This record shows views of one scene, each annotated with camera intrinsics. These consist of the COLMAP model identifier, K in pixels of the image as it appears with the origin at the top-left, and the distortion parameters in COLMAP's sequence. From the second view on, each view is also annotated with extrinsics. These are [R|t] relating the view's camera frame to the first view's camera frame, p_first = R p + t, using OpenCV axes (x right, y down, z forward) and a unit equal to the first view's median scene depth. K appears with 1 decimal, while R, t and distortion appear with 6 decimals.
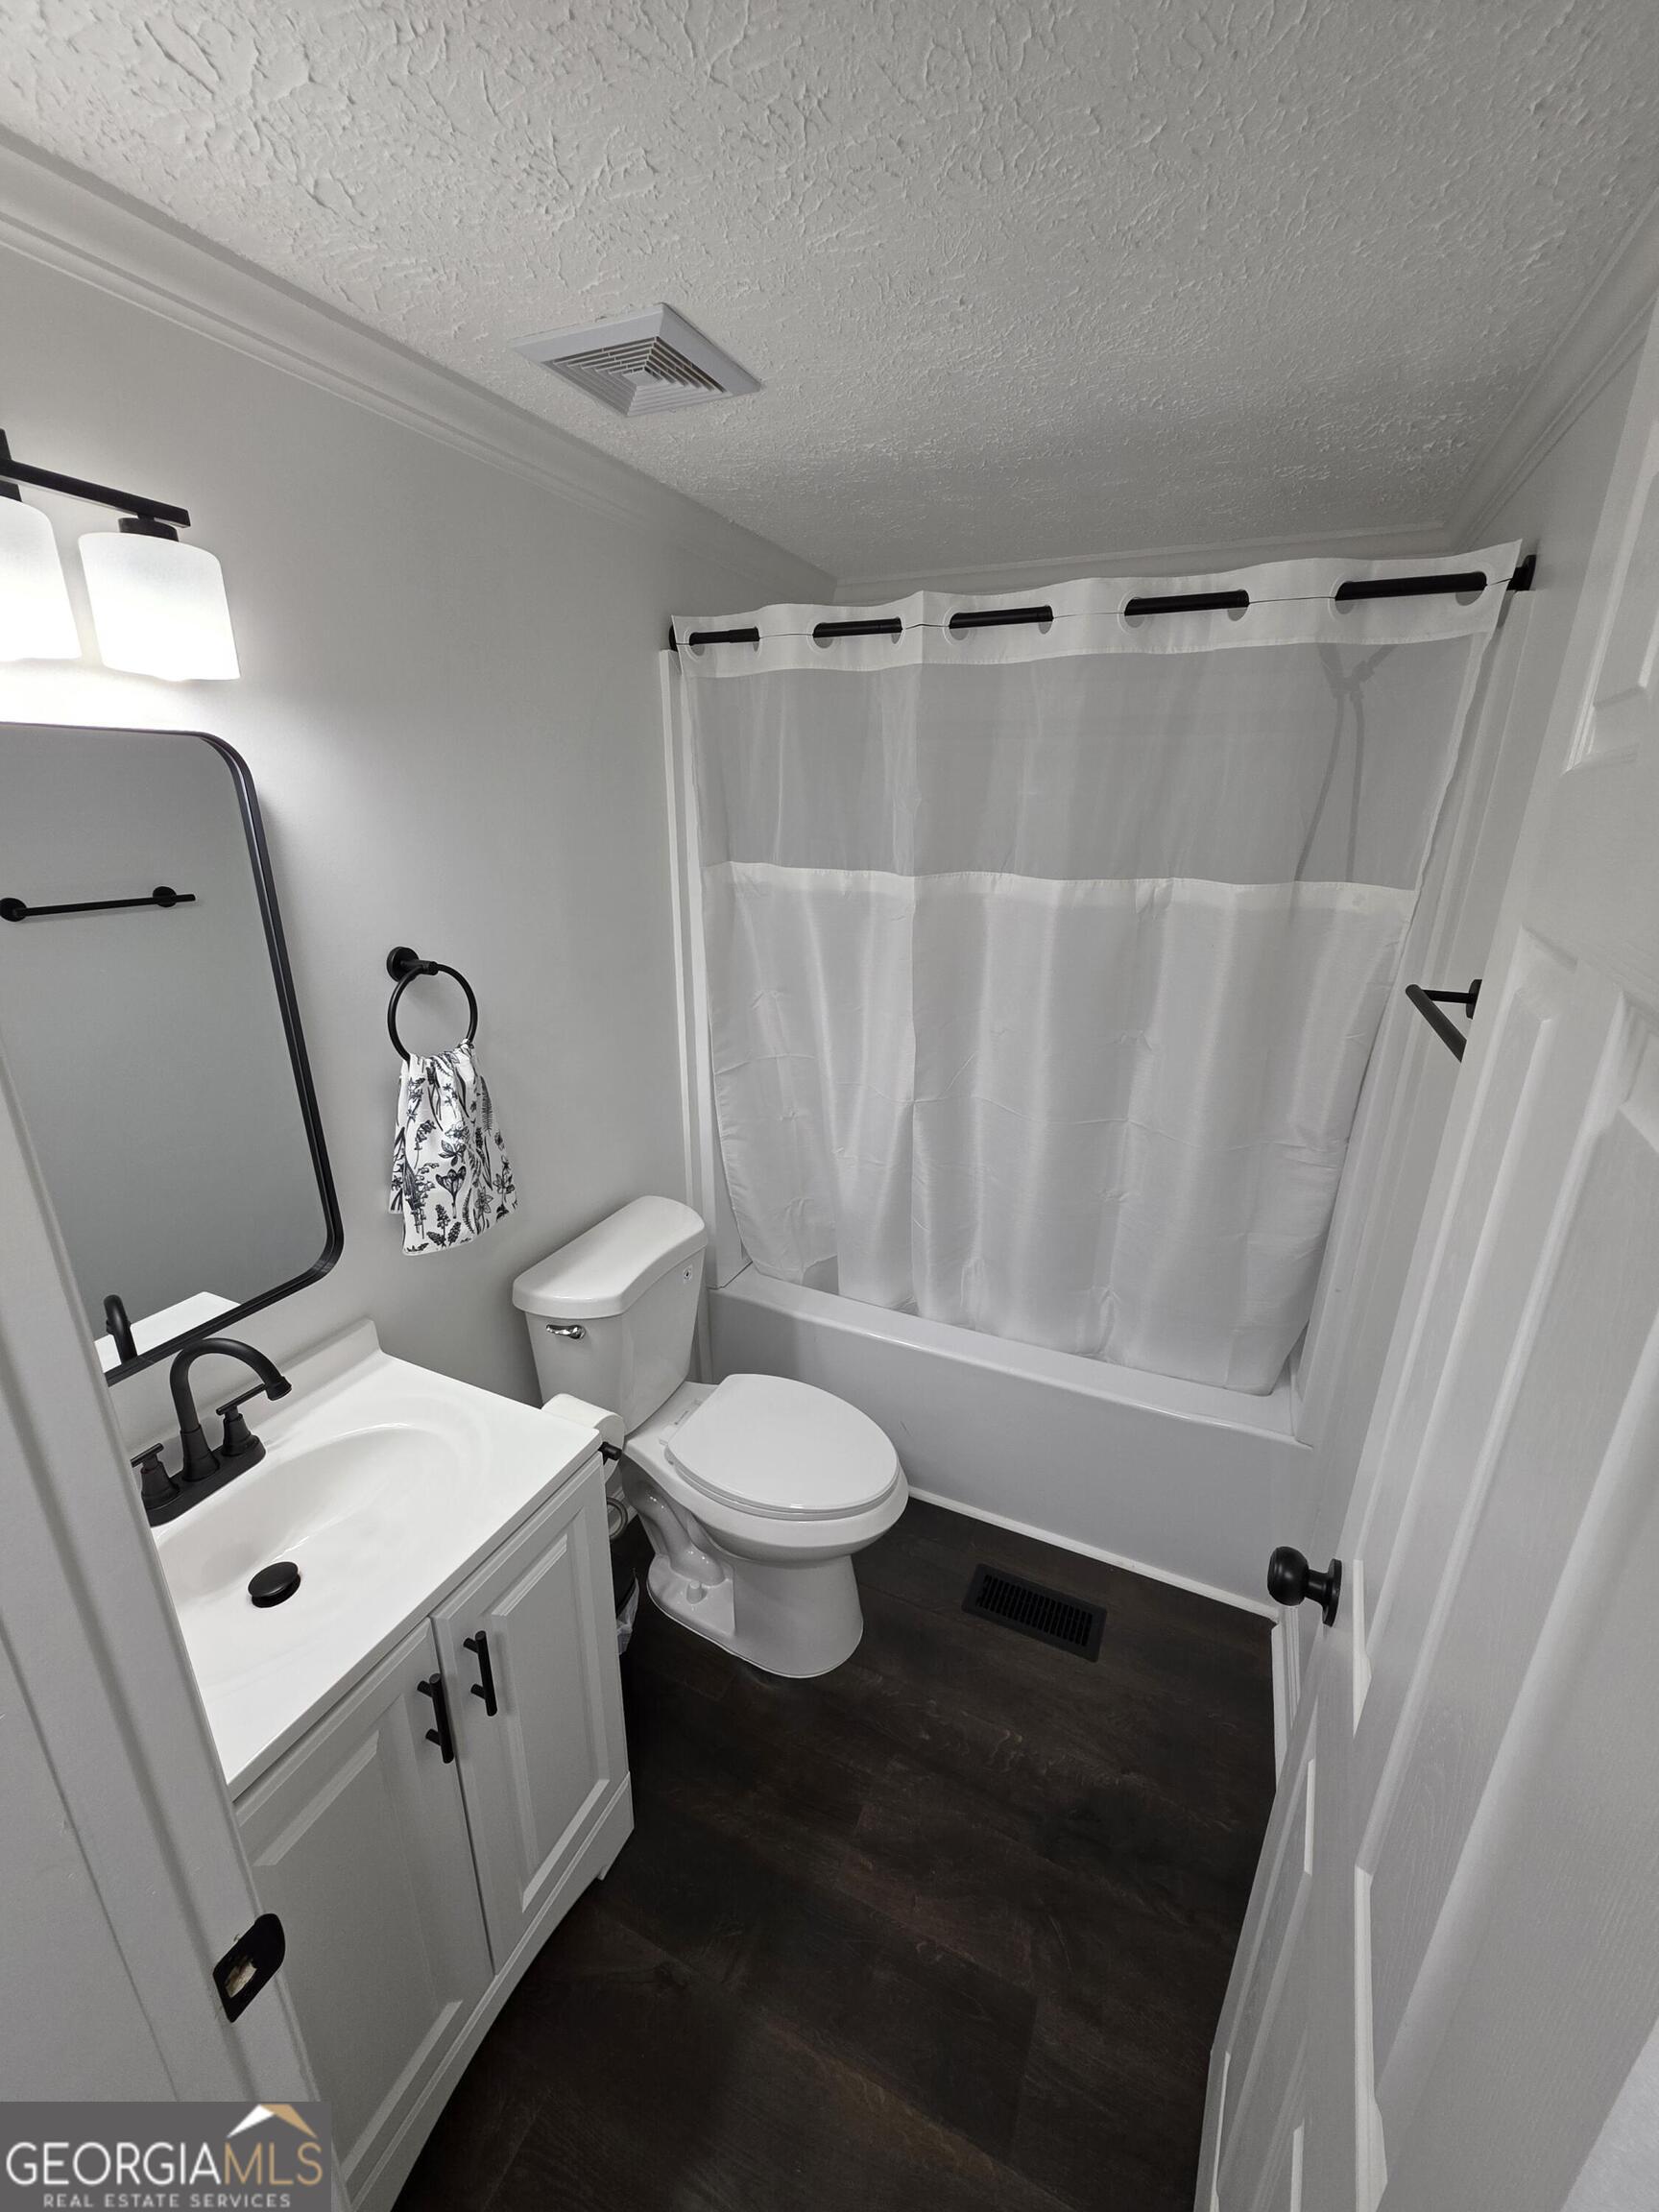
lens RADIAL K [[883.3, 0, 830.3], [0, 883.3, 1101.8], [0, 0, 1]] dist [0.001342, 0.000715]
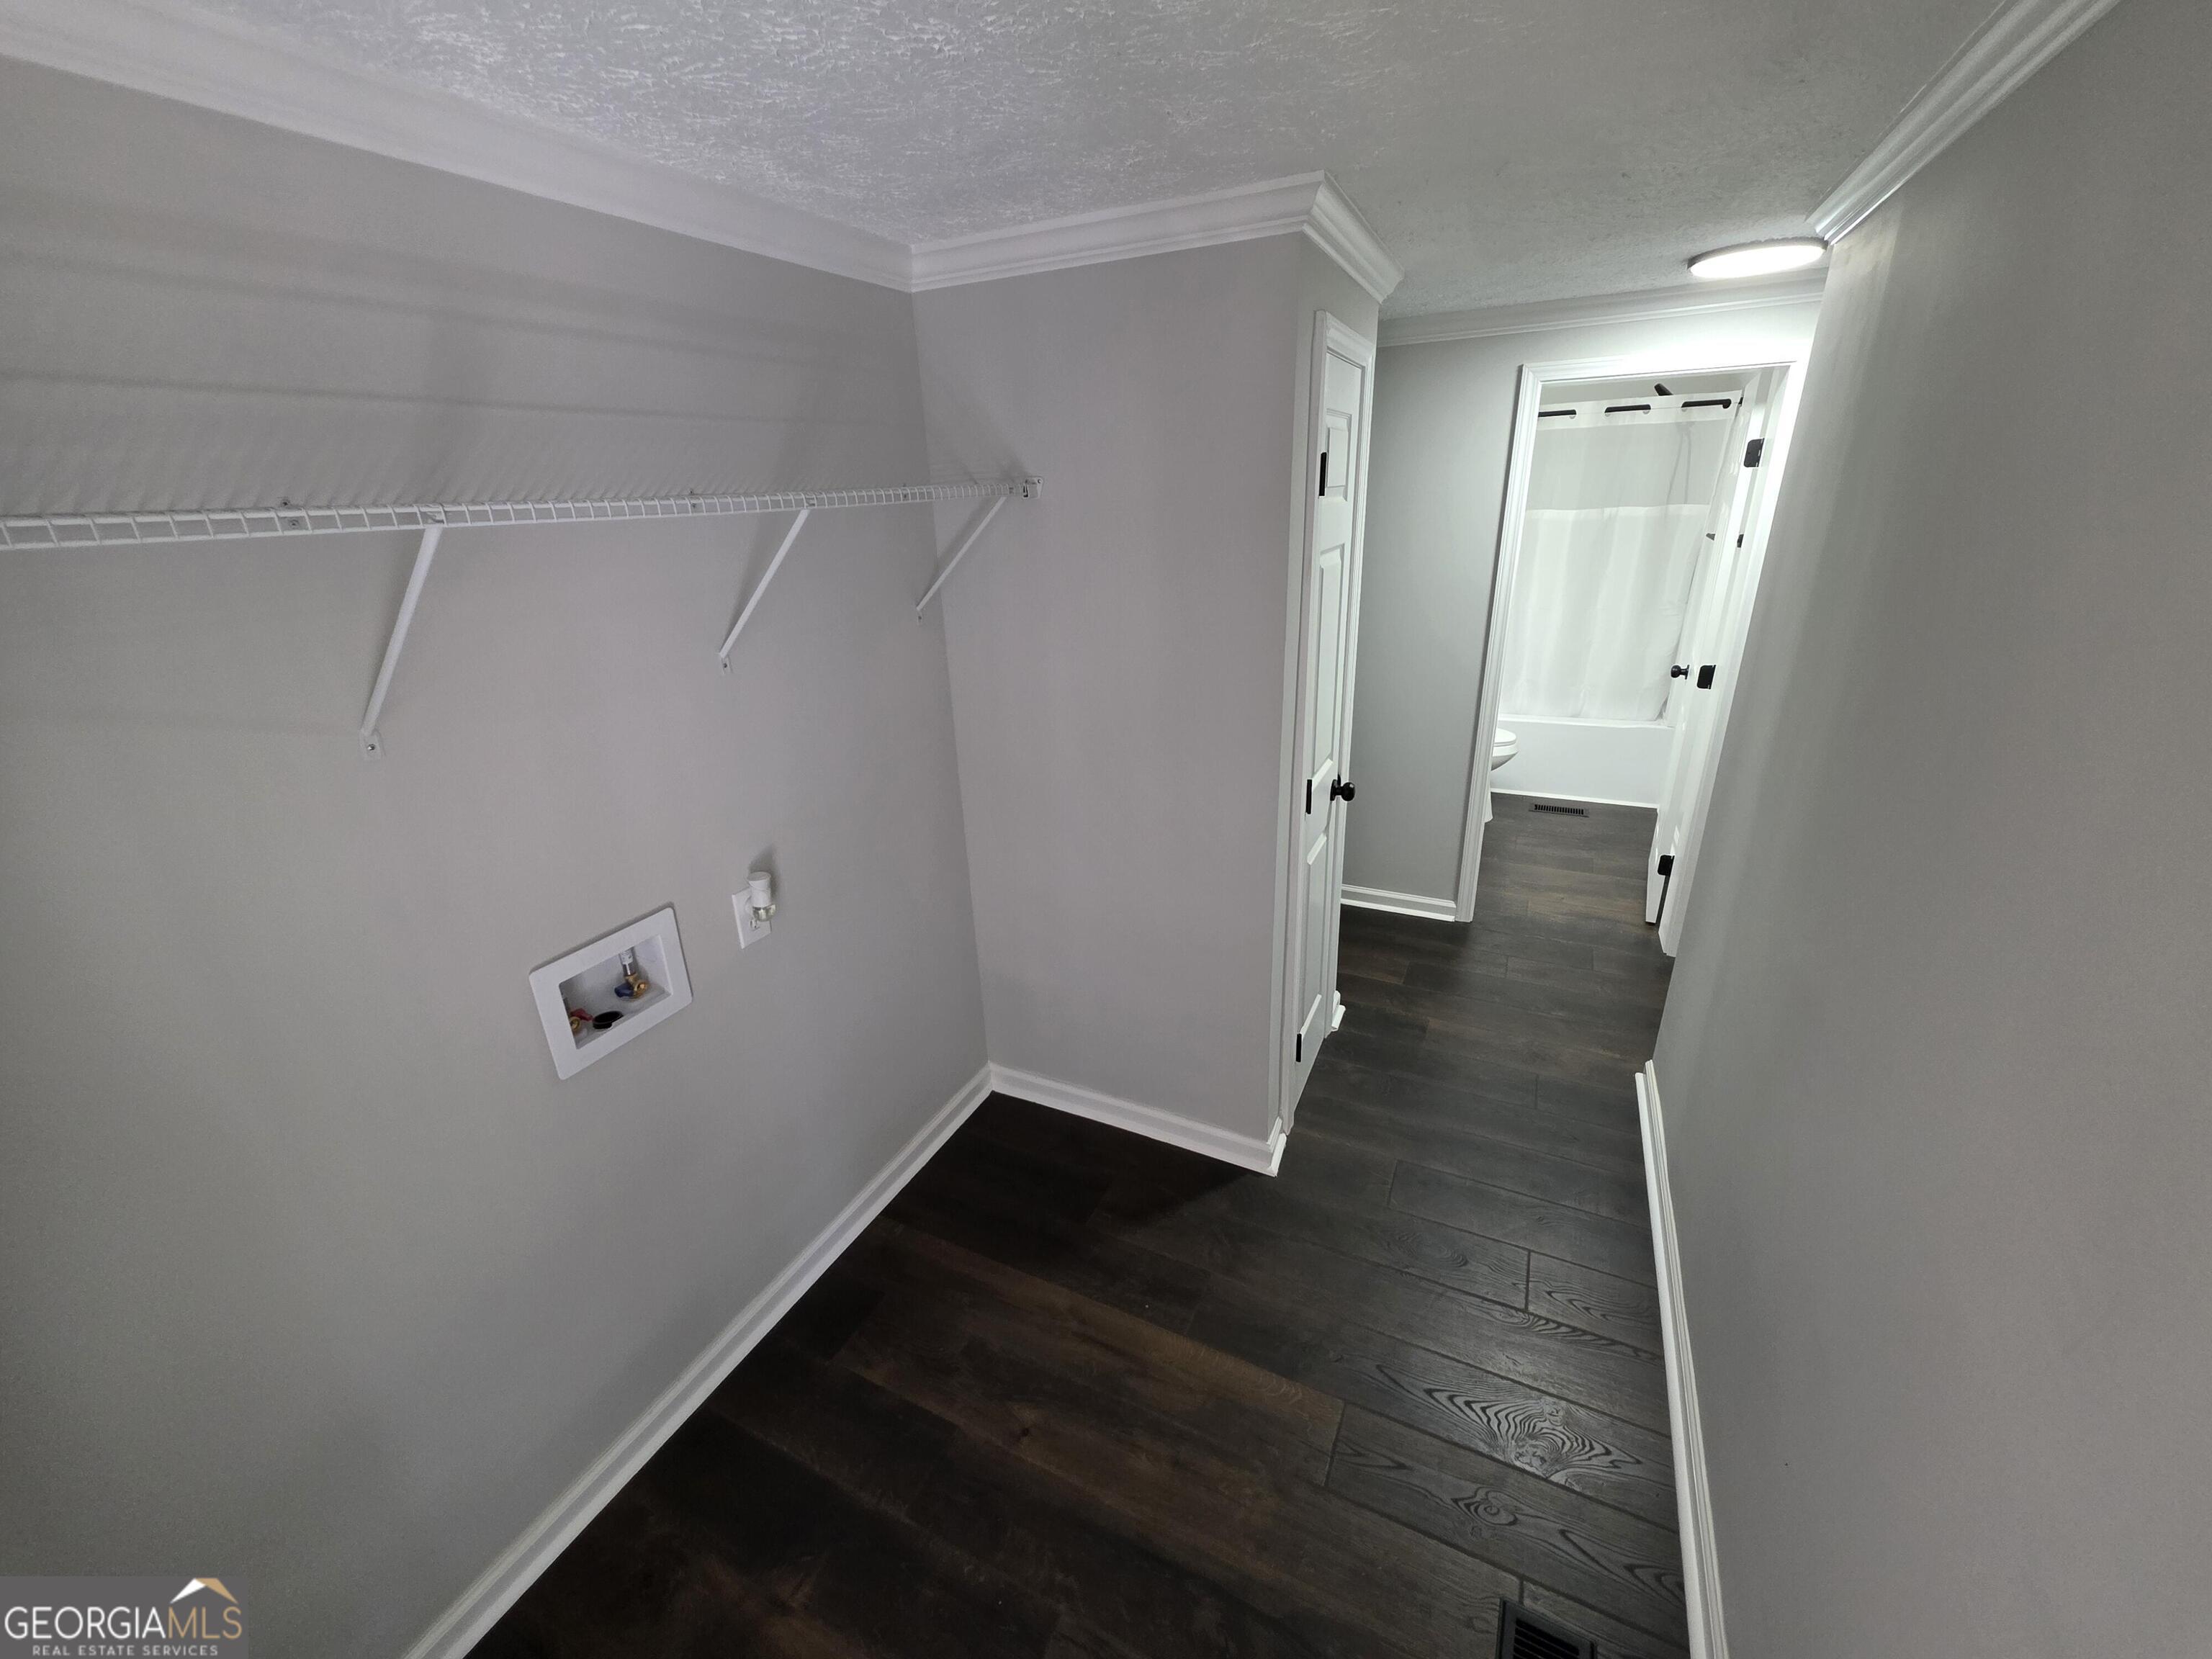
lens RADIAL K [[883.3, 0, 1105.6], [0, 883.3, 829.4], [0, 0, 1]] dist [0.001342, 0.000715]
pose [[0.998661, -0.033917, -0.039072, -1.166514], [0.035281, 0.998772, 0.034774, 0.612447], [0.037845, -0.036106, 0.998631, -1.888422]]
